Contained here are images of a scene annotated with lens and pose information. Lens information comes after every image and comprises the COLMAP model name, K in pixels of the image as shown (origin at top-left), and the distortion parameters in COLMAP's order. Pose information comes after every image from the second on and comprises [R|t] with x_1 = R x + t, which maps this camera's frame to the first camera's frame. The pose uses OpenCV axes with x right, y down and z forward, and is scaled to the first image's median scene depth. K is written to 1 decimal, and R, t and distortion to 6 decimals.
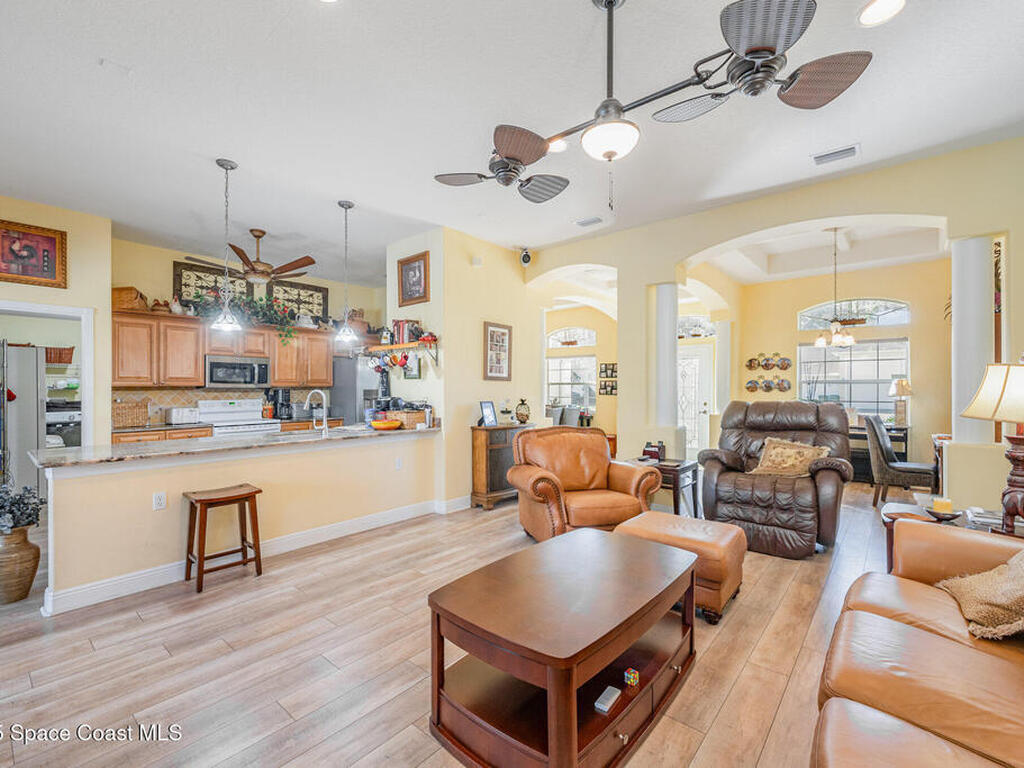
lens RADIAL K [[456.2, 0, 506.3], [0, 456.2, 389.0], [0, 0, 1]] dist [0.002167, -0.001408]
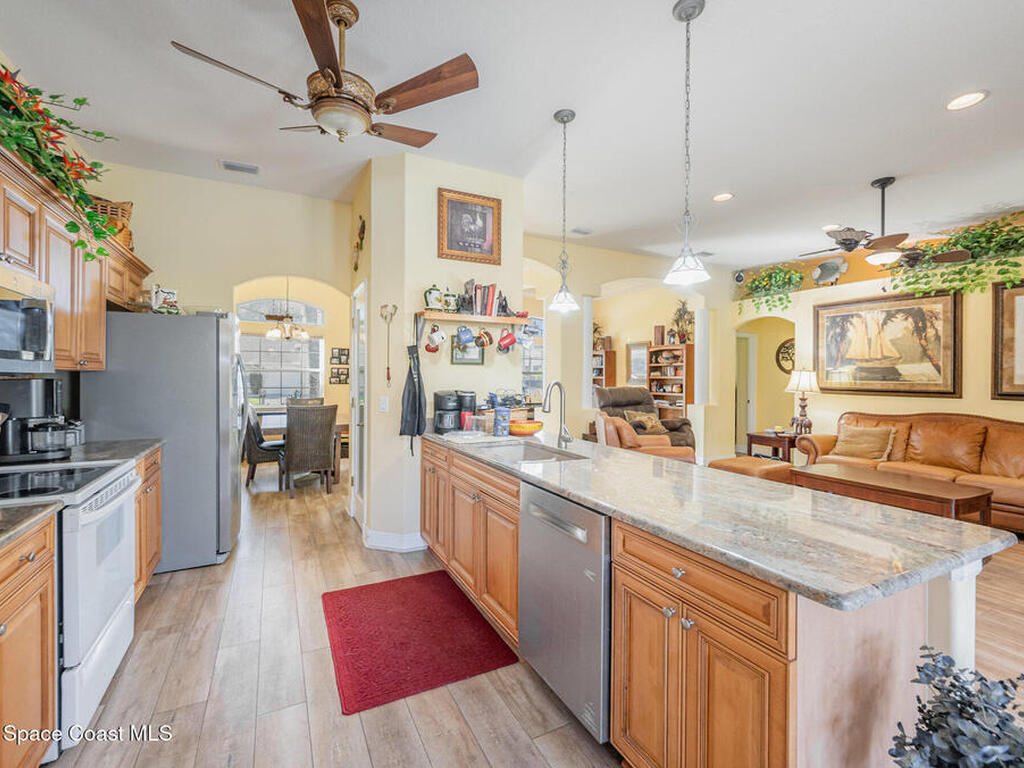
lens RADIAL K [[456.2, 0, 514.6], [0, 456.2, 378.0], [0, 0, 1]] dist [0.002167, -0.001408]
pose [[0.370697, 0.001131, 0.928753, -0.777831], [-0.003757, 0.999993, 0.000282, -0.000867], [-0.928746, -0.003594, 0.370699, 0.610067]]
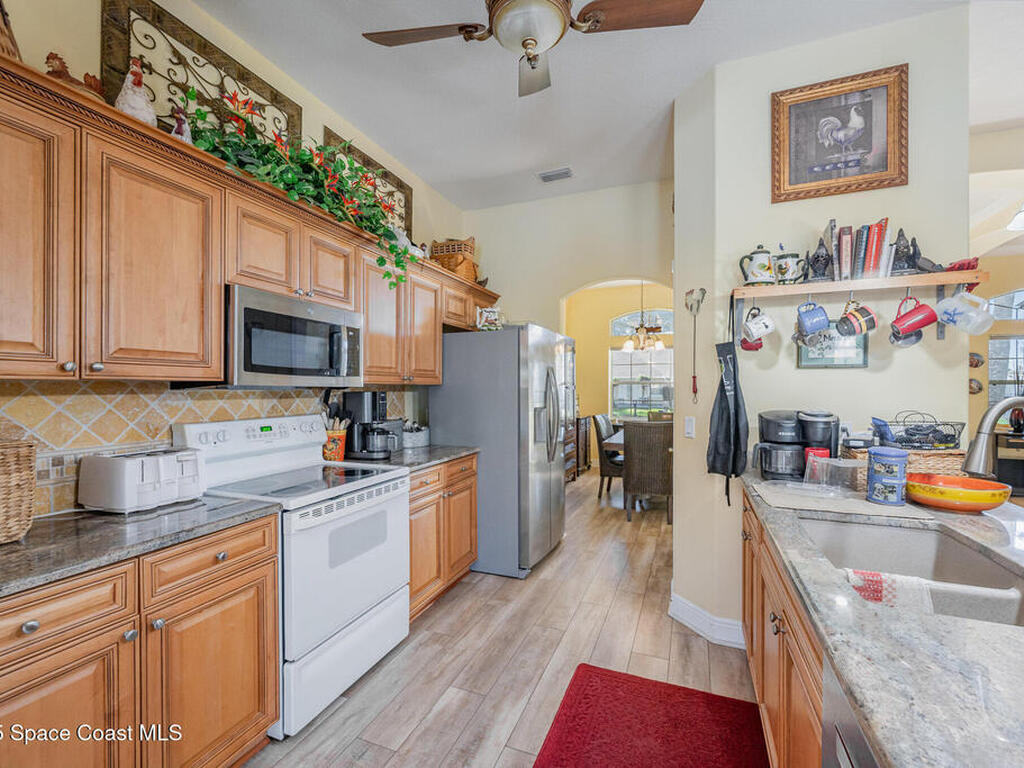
lens RADIAL K [[456.2, 0, 511.1], [0, 456.2, 388.7], [0, 0, 1]] dist [0.002167, -0.001408]
pose [[0.947405, 0.002818, 0.320024, -0.575802], [-0.002358, 0.999996, -0.001826, -0.001017], [-0.320028, 0.000975, 0.947408, 0.634272]]
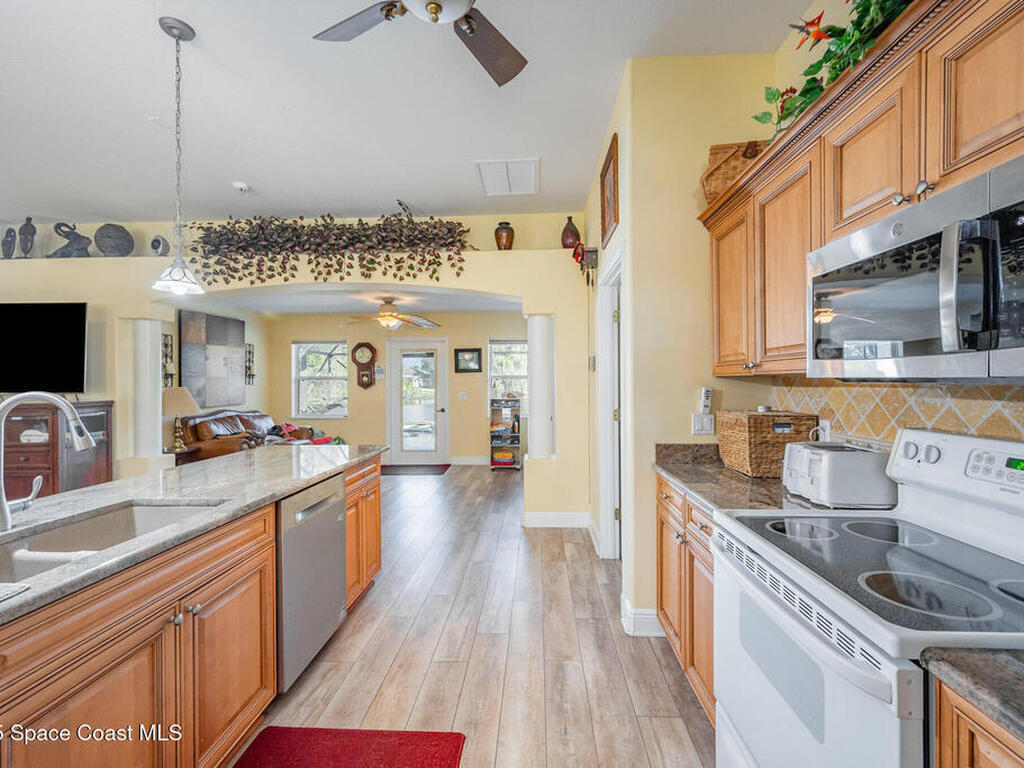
lens RADIAL K [[523.6, 0, 509.3], [0, 523.6, 379.2], [0, 0, 1]] dist [-0.045449, -0.001066]
pose [[-0.794742, 0.006108, -0.606917, -0.333473], [0.005975, 0.999980, 0.002240, -0.004599], [0.606918, -0.001846, -0.794762, 1.141711]]
